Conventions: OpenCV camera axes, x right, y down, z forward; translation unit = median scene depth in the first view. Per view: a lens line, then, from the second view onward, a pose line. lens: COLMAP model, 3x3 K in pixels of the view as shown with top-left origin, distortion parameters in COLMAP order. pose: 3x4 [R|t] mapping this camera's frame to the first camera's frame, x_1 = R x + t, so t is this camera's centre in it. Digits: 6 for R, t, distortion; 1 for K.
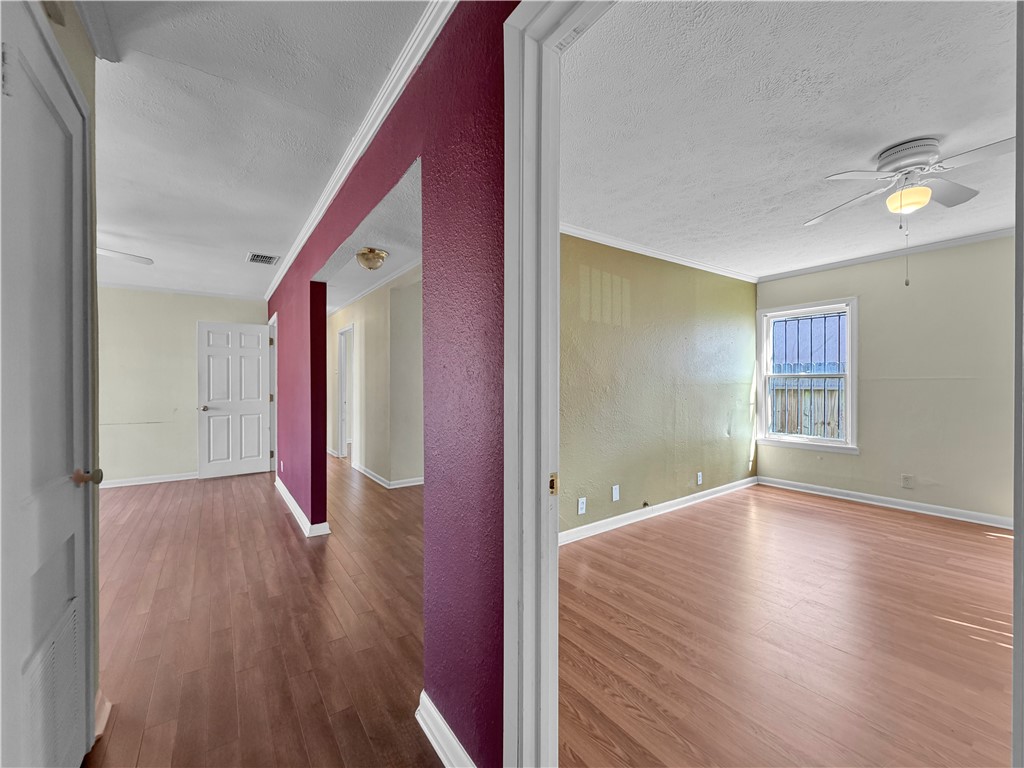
lens RADIAL K [[413.2, 0, 509.0], [0, 413.2, 383.4], [0, 0, 1]] dist [-0.002285, -0.000236]
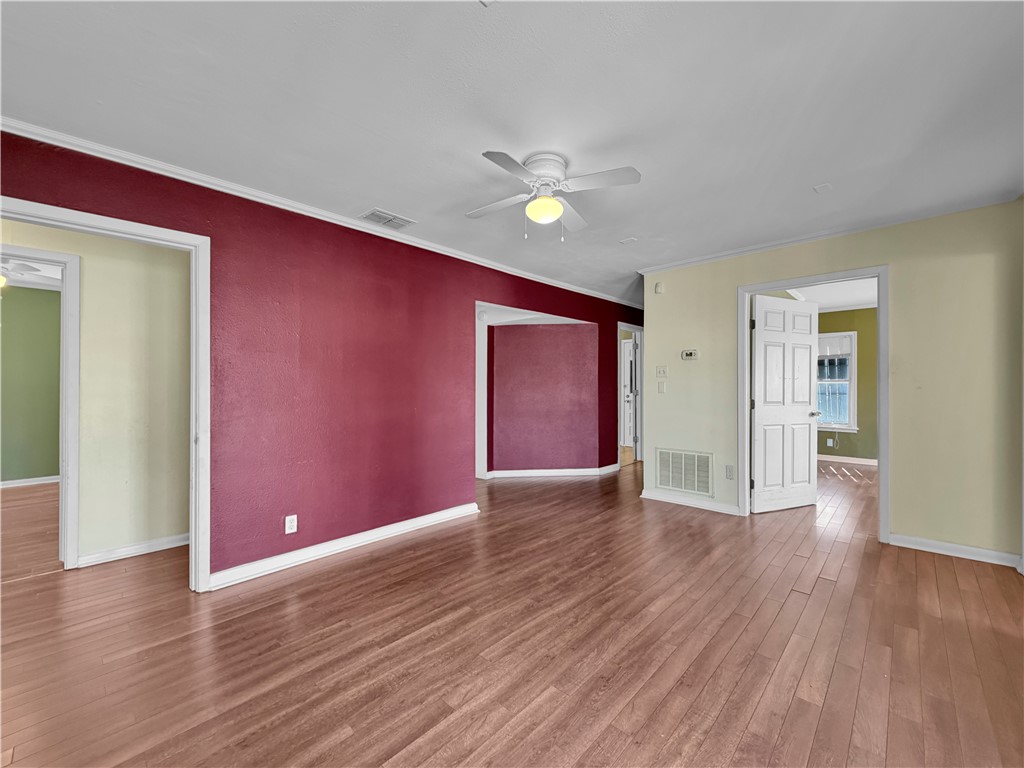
lens RADIAL K [[413.2, 0, 515.7], [0, 413.2, 385.6], [0, 0, 1]] dist [-0.002285, -0.000236]
pose [[-0.202157, 0.009580, 0.979306, -1.062861], [0.004235, 0.999951, -0.008907, 0.007757], [-0.979344, 0.002347, -0.202188, 0.712286]]
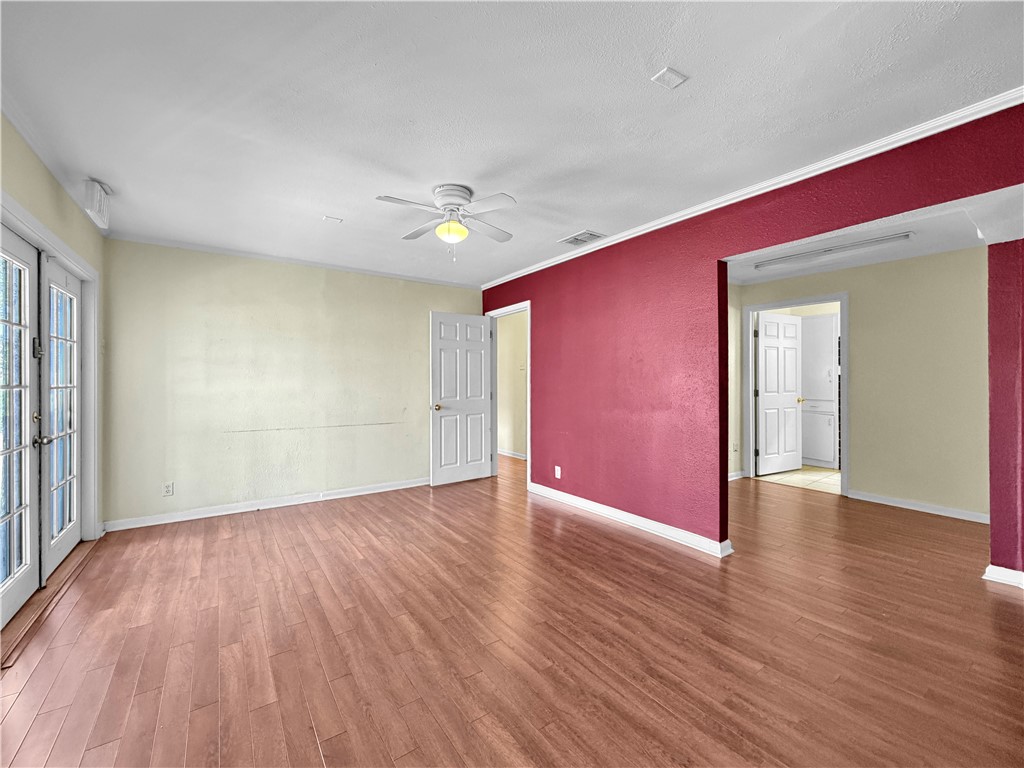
lens RADIAL K [[411.6, 0, 517.5], [0, 411.6, 380.0], [0, 0, 1]] dist [-0.000216, 0.000097]
pose [[0.999785, 0.000022, 0.020752, -0.580611], [0.000027, 0.999997, -0.002347, 0.002834], [-0.020752, 0.002347, 0.999782, 0.095385]]
